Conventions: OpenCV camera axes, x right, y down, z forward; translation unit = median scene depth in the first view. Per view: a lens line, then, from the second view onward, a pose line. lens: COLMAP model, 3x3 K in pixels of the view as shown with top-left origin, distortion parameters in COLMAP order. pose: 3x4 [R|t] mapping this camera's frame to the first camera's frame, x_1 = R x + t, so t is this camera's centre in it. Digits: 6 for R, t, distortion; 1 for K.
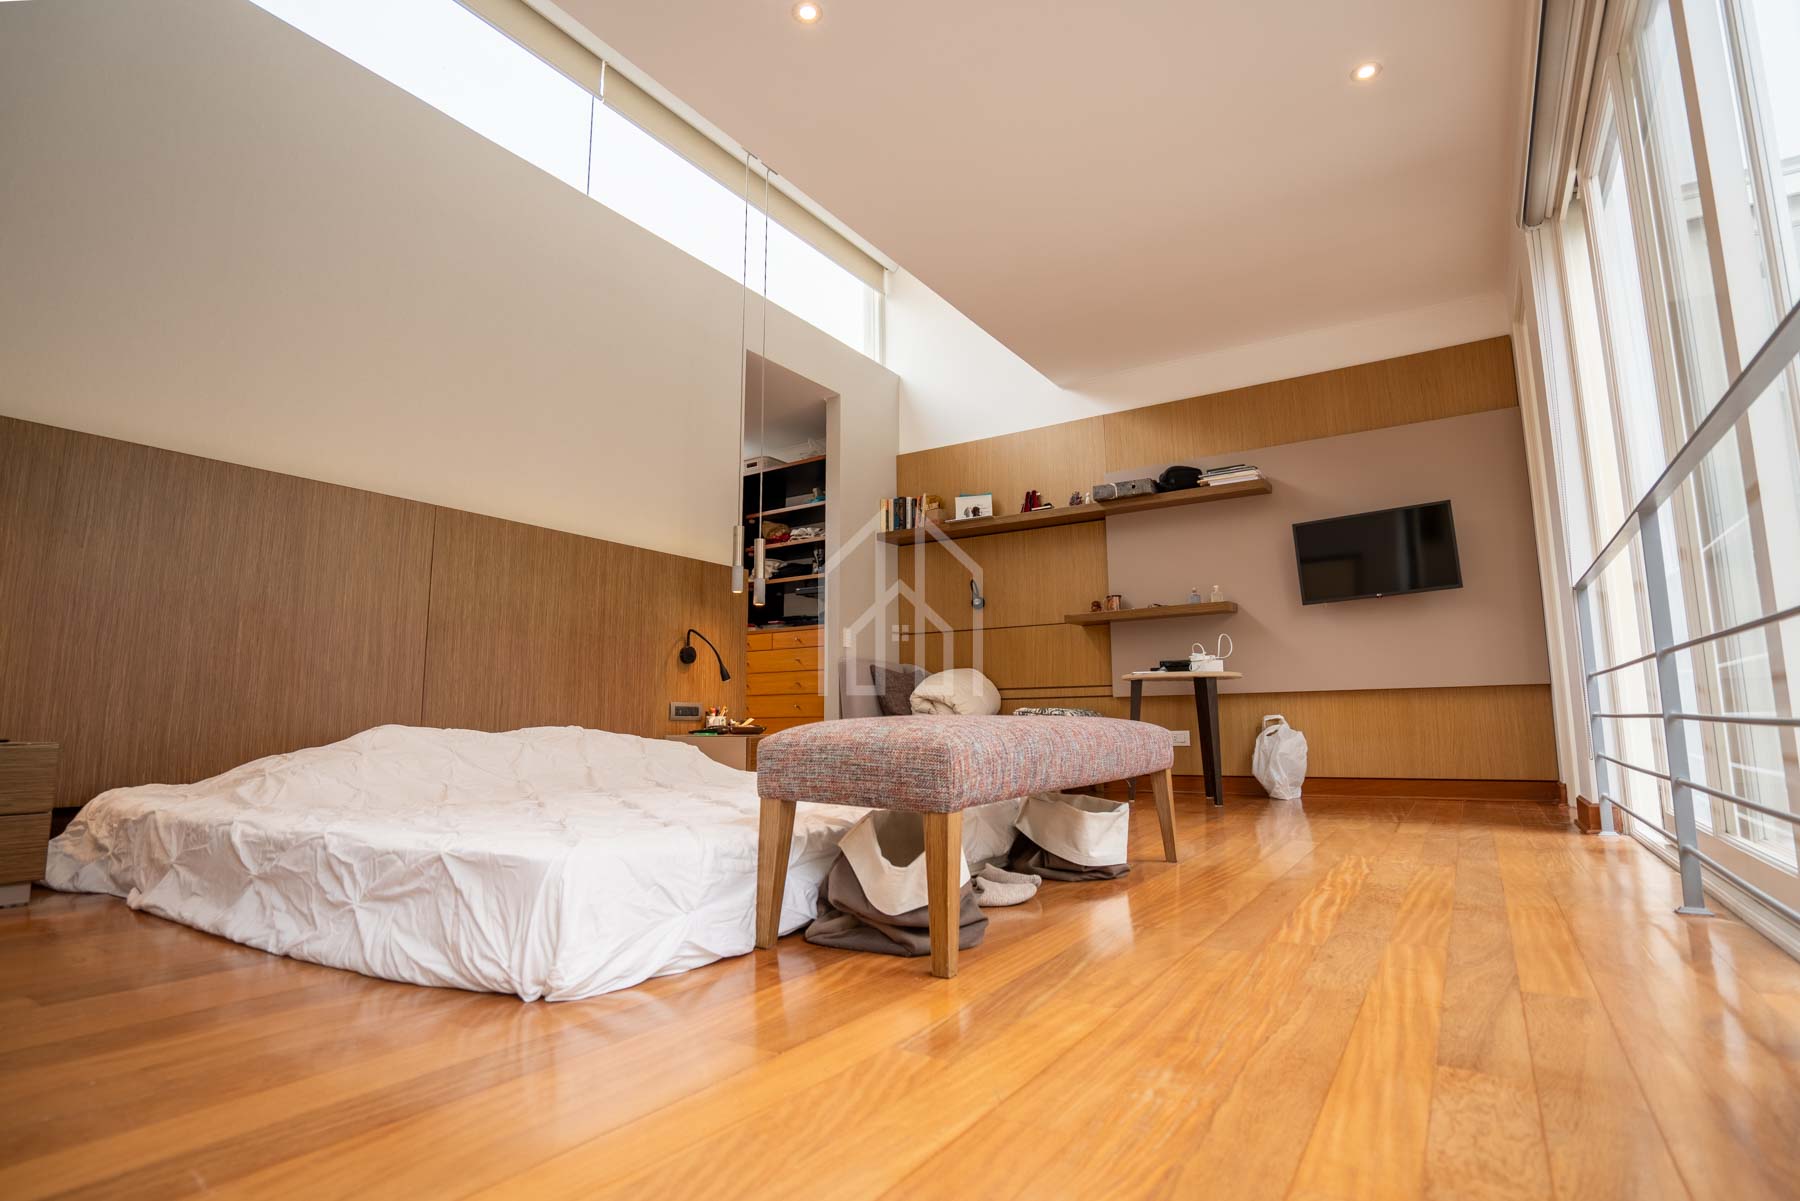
lens RADIAL K [[824.7, 0, 892.0], [0, 824.7, 597.1], [0, 0, 1]] dist [-0.045214, 0.015496]
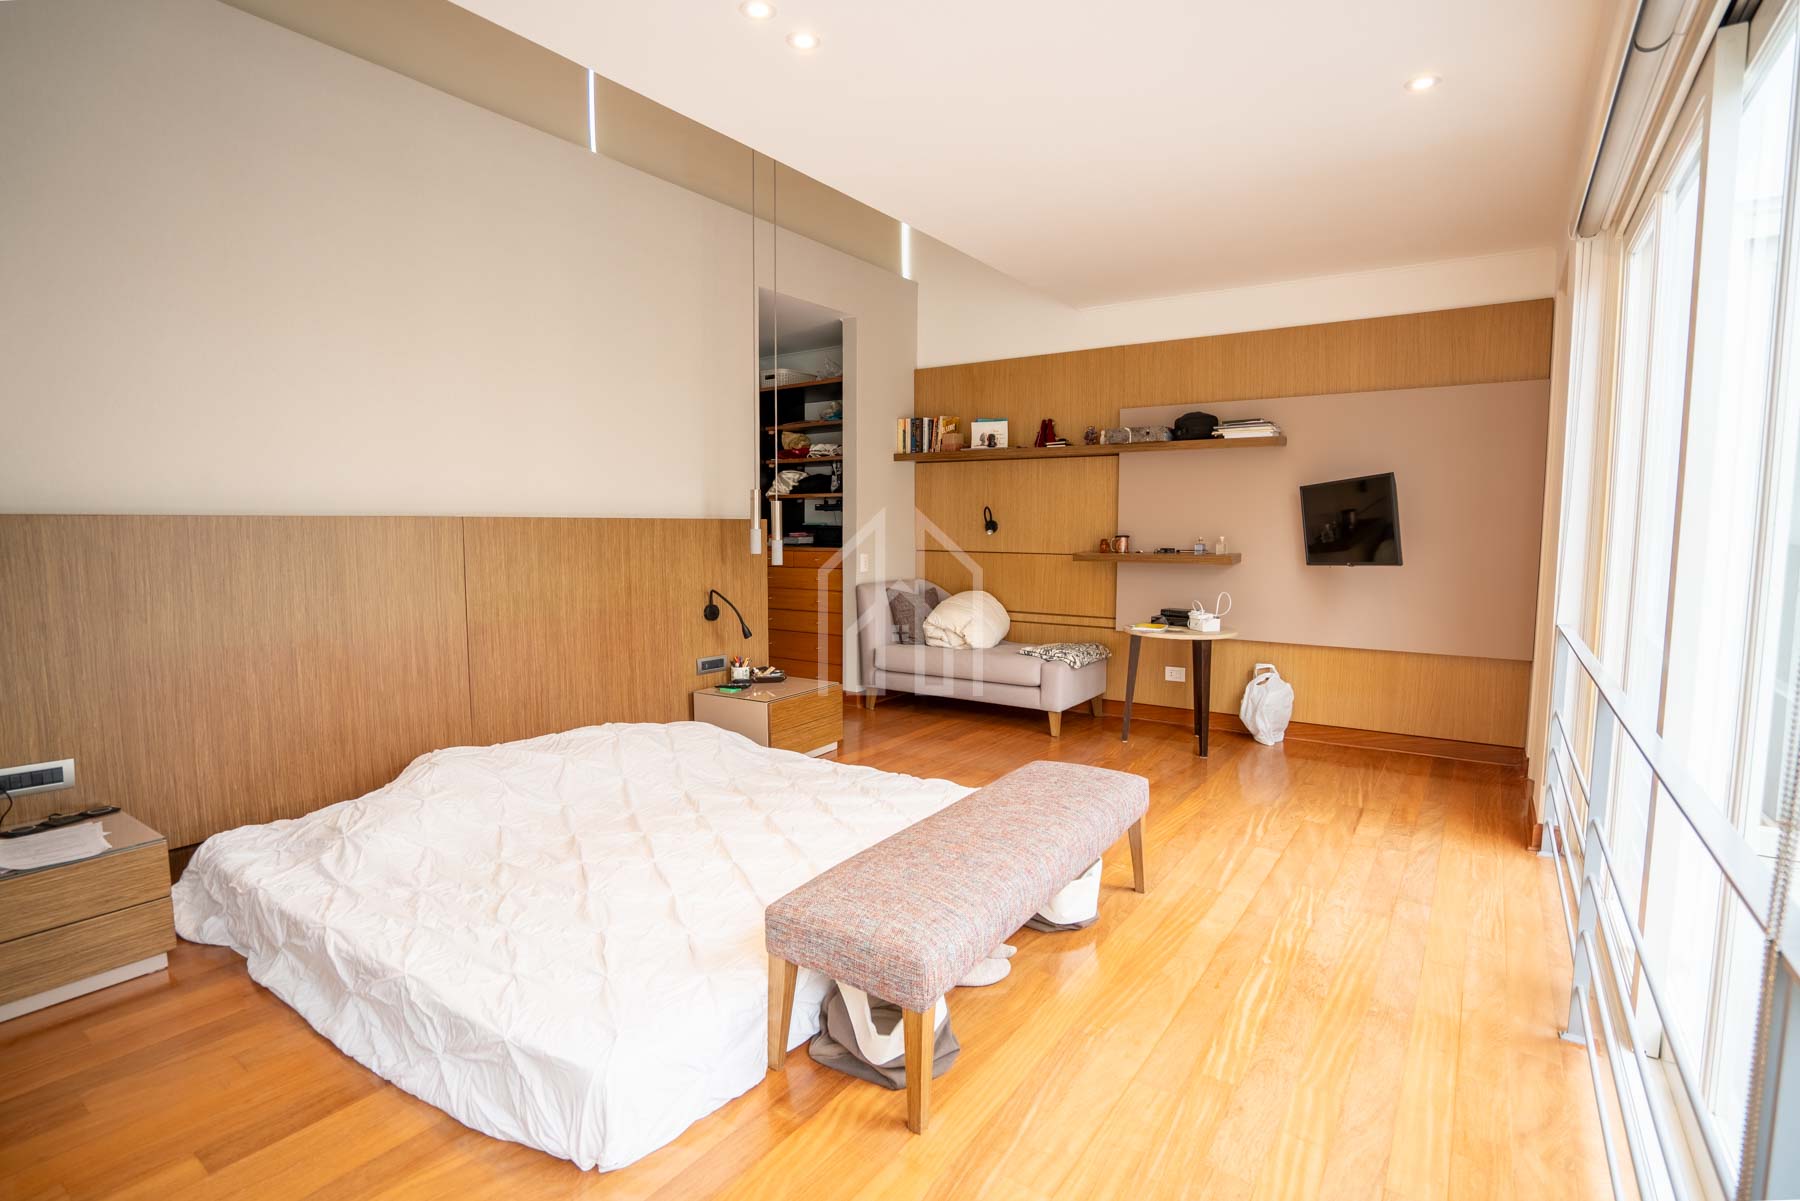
lens RADIAL K [[824.7, 0, 905.2], [0, 824.7, 475.1], [0, 0, 1]] dist [-0.045214, 0.015496]
pose [[0.999579, 0.008820, -0.027623, 0.034334], [-0.002939, 0.978531, 0.206080, -0.371189], [0.028848, -0.205912, 0.978145, 0.005829]]
